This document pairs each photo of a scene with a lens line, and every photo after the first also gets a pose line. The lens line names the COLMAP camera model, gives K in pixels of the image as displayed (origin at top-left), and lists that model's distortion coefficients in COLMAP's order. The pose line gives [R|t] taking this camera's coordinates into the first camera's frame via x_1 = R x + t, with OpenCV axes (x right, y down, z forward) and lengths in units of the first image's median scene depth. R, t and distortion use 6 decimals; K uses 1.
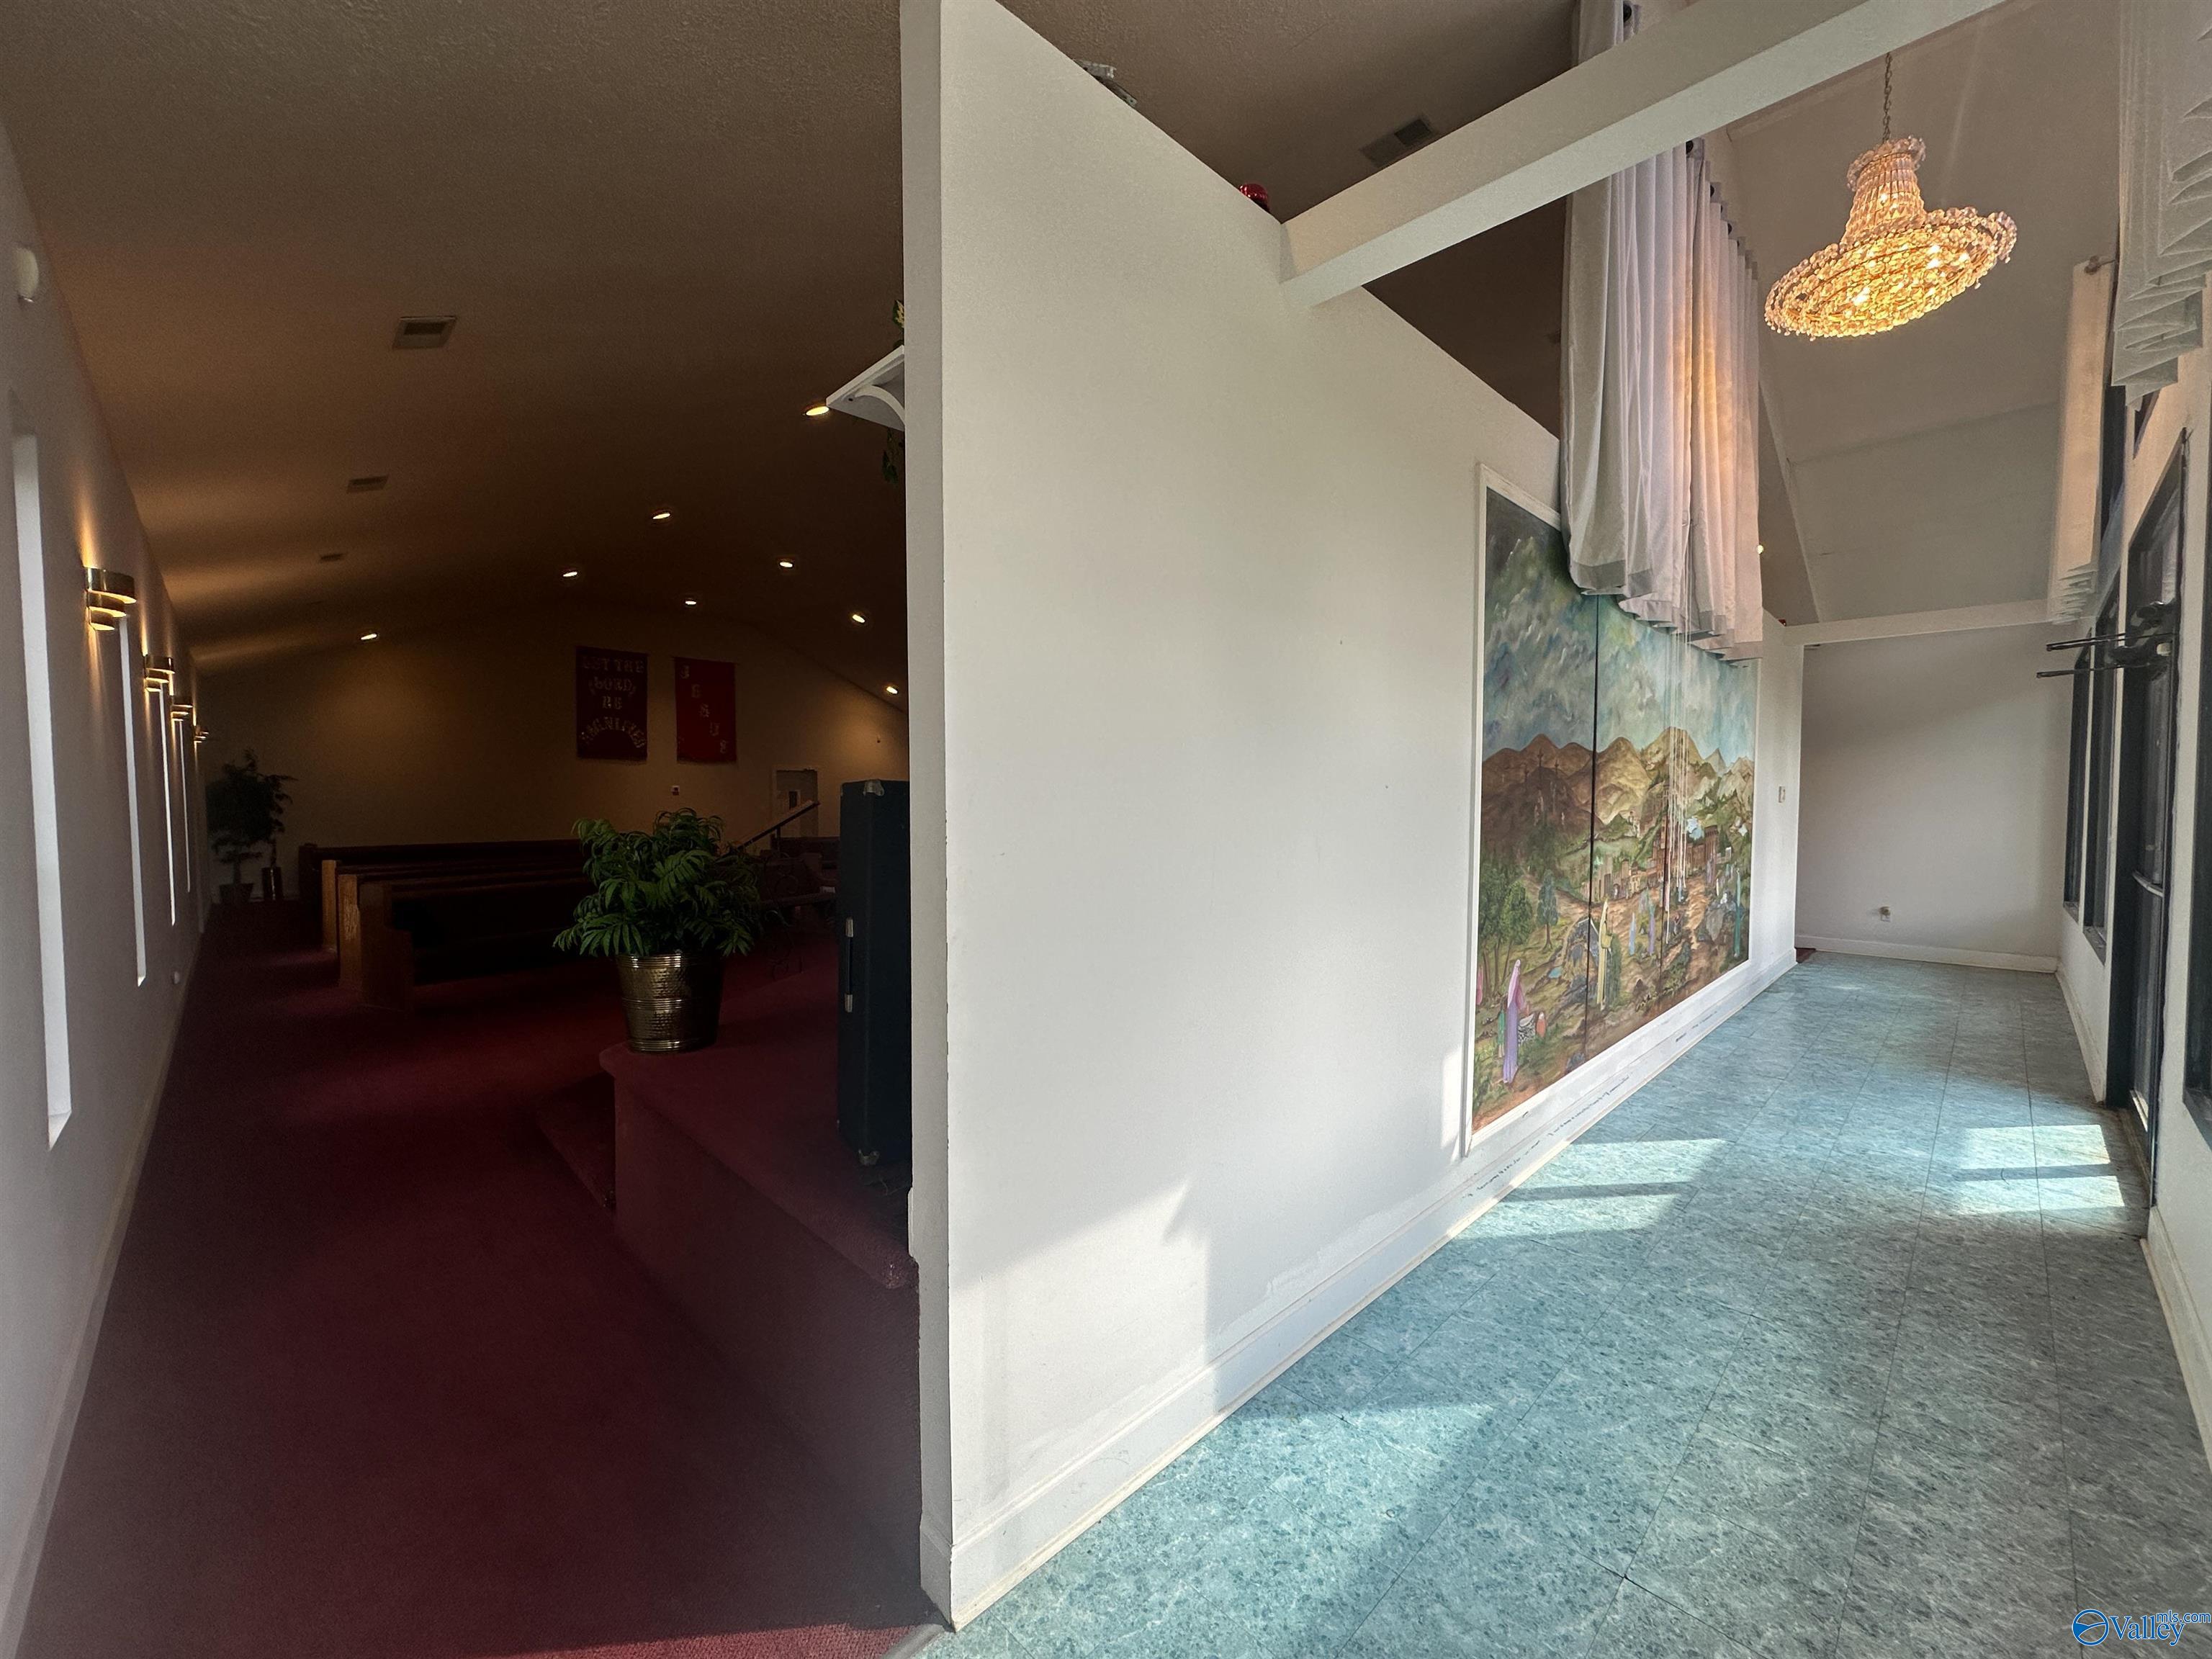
lens RADIAL K [[889.5, 0, 1106.0], [0, 889.5, 829.5], [0, 0, 1]] dist [0.001238, 0.000057]
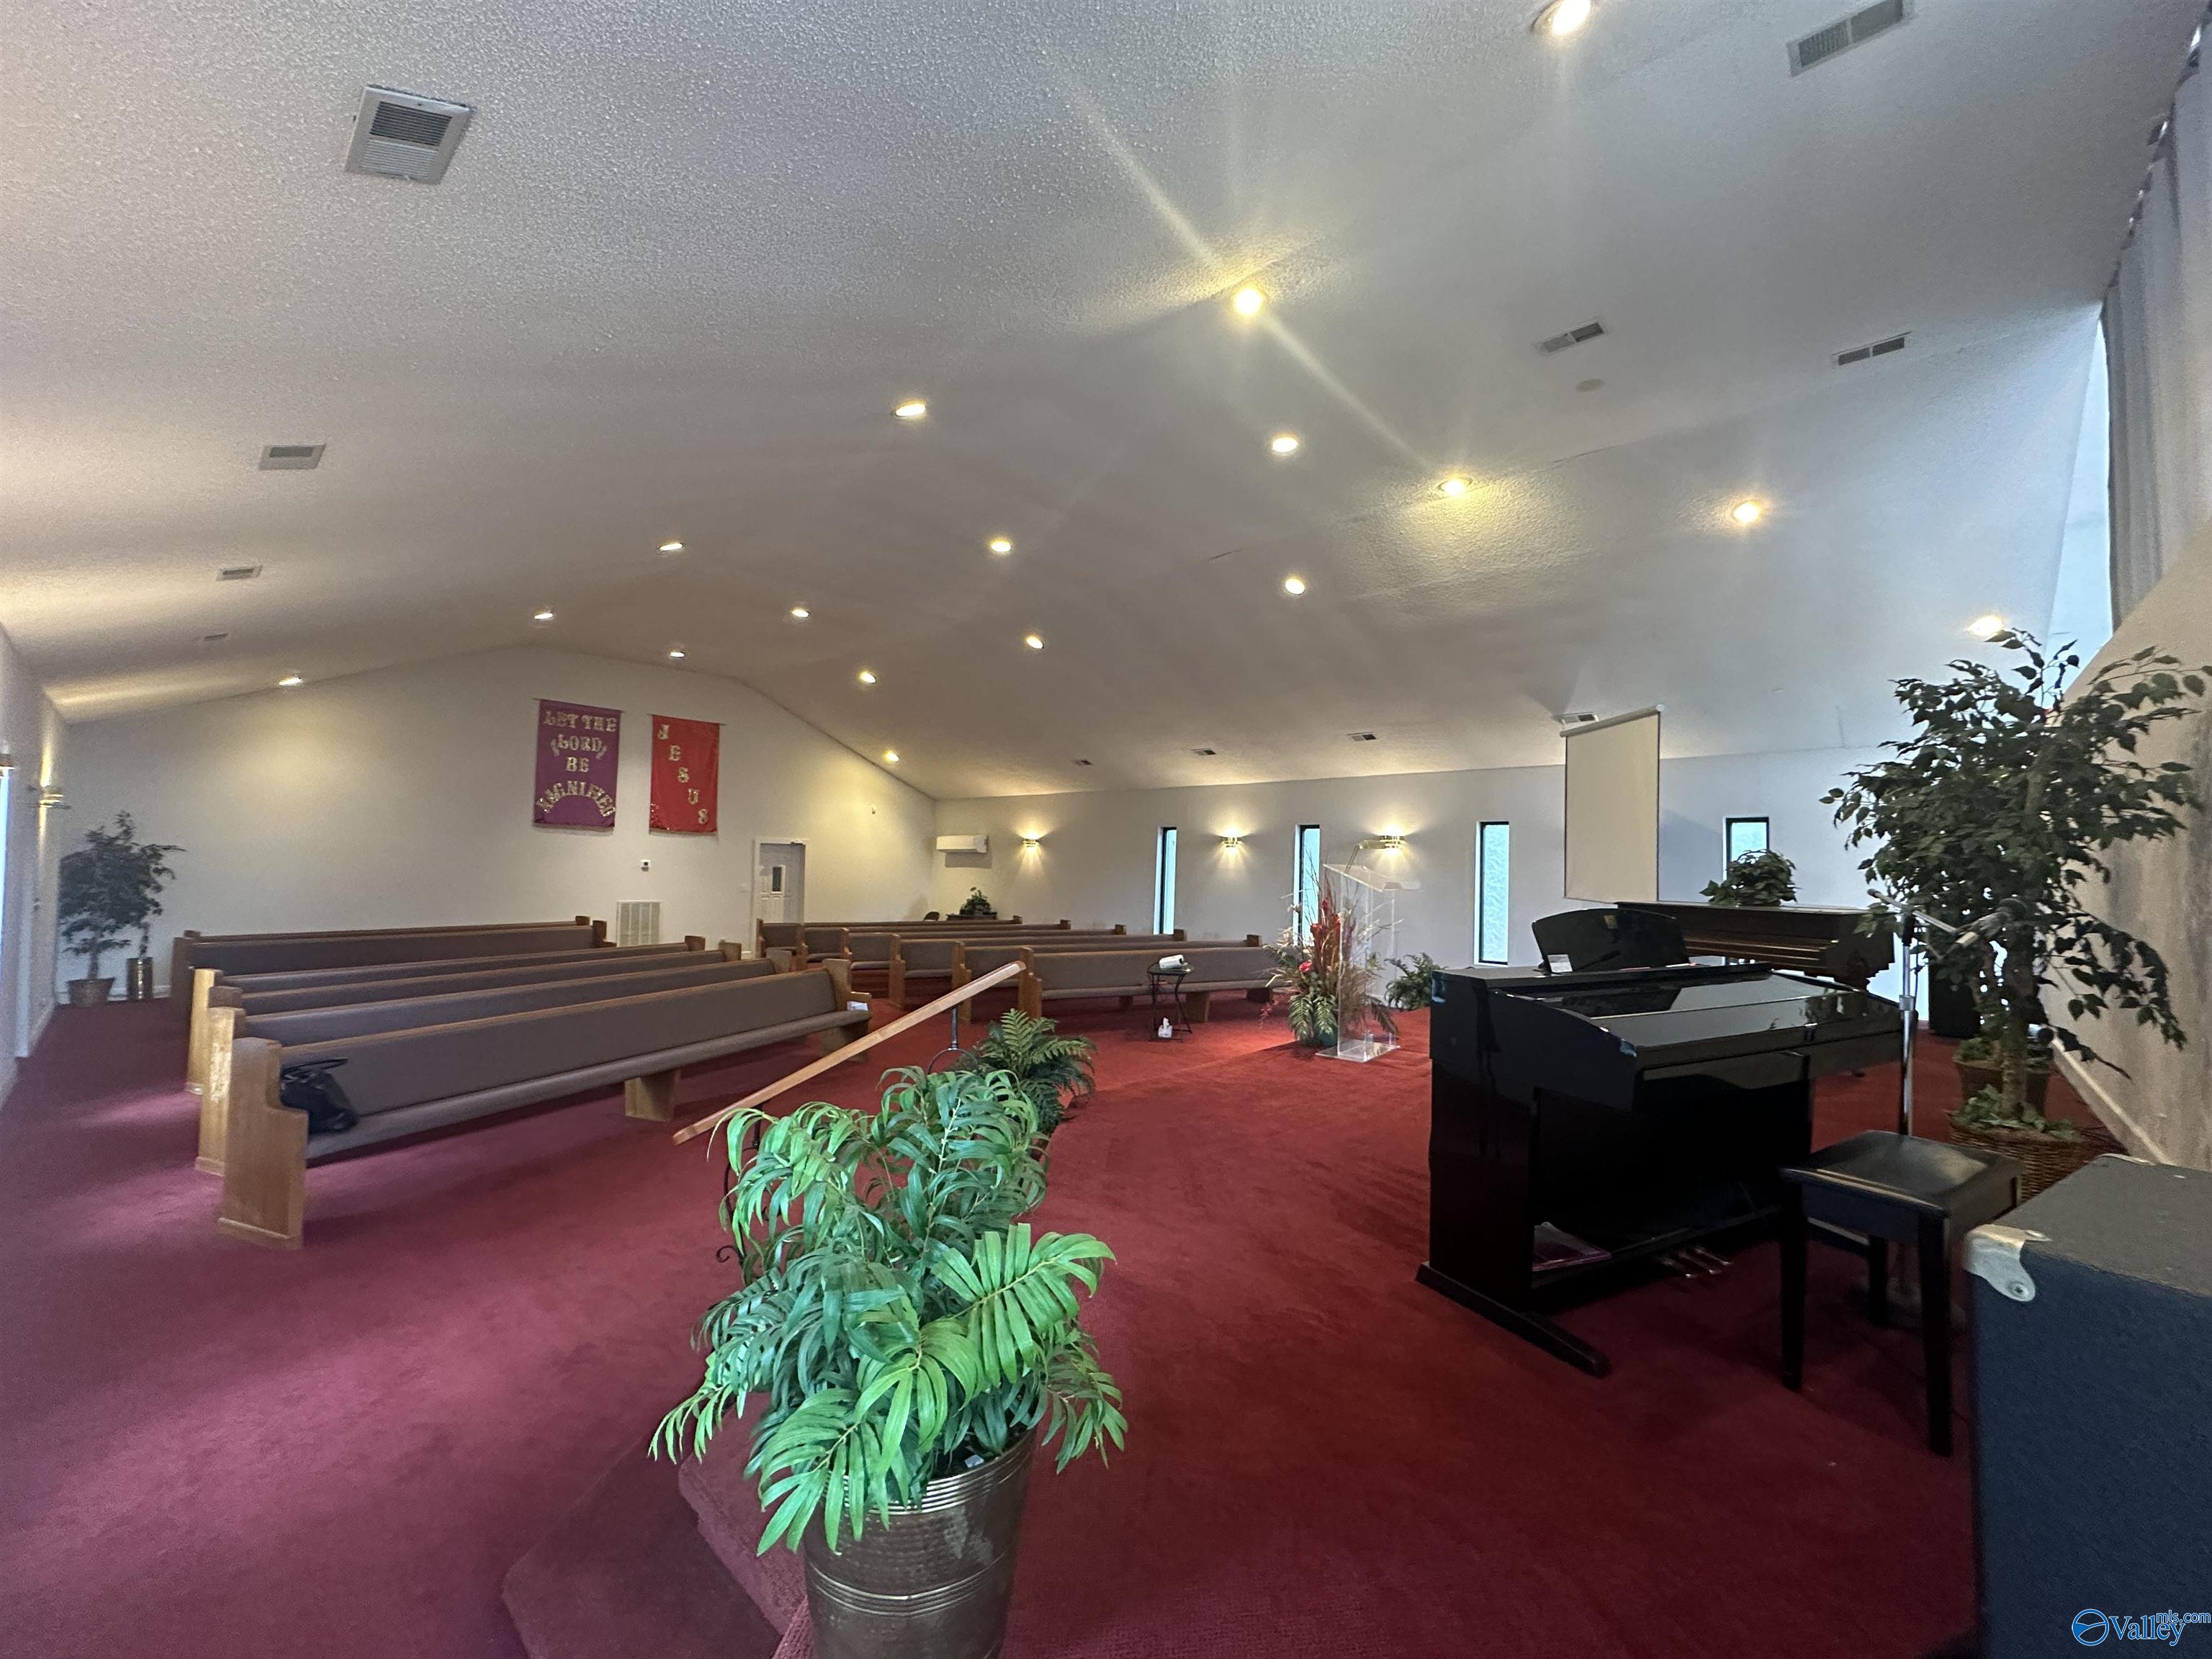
lens RADIAL K [[889.5, 0, 1106.0], [0, 889.5, 829.5], [0, 0, 1]] dist [0.001238, 0.000057]
pose [[0.998371, 0.019266, 0.053710, -0.103881], [-0.015228, 0.997097, -0.074605, -0.027113], [-0.054991, 0.073666, 0.995766, 0.133855]]
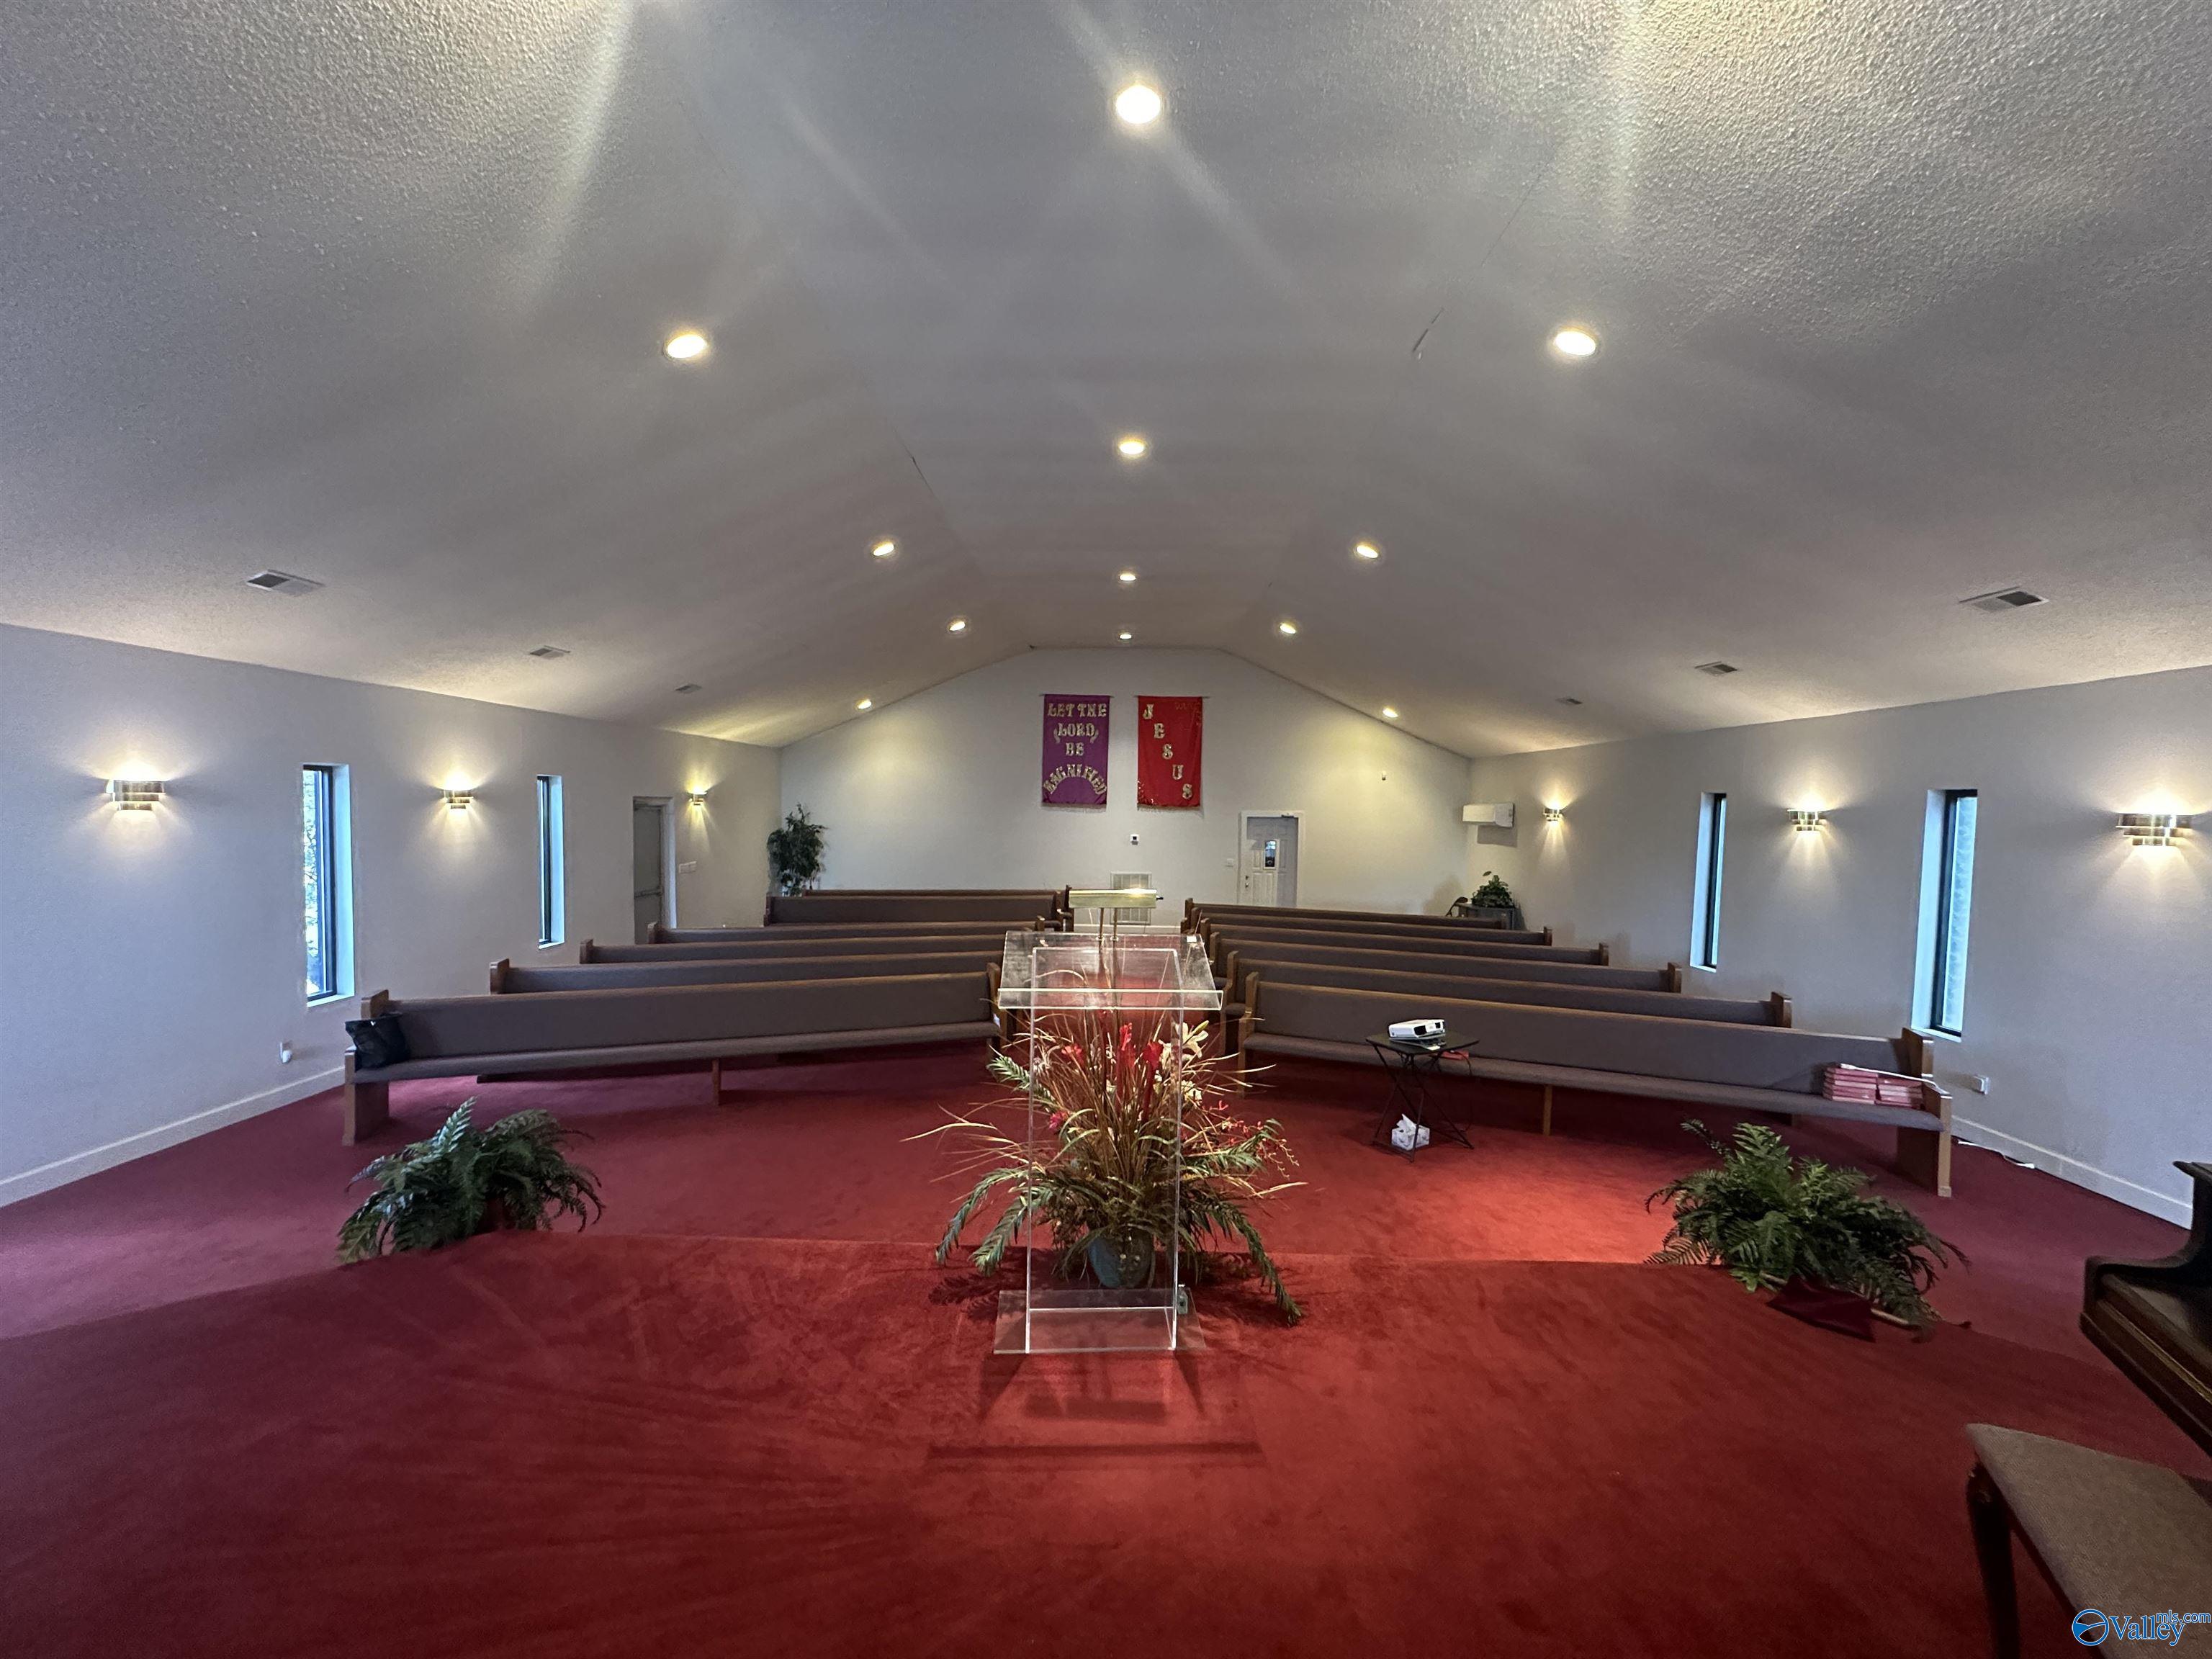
lens RADIAL K [[889.5, 0, 1106.0], [0, 889.5, 829.5], [0, 0, 1]] dist [0.001238, 0.000057]
pose [[0.704244, 0.026626, -0.709458, 0.196231], [-0.036972, 0.999316, 0.000805, -0.070666], [0.708995, 0.025663, 0.704747, 0.424434]]
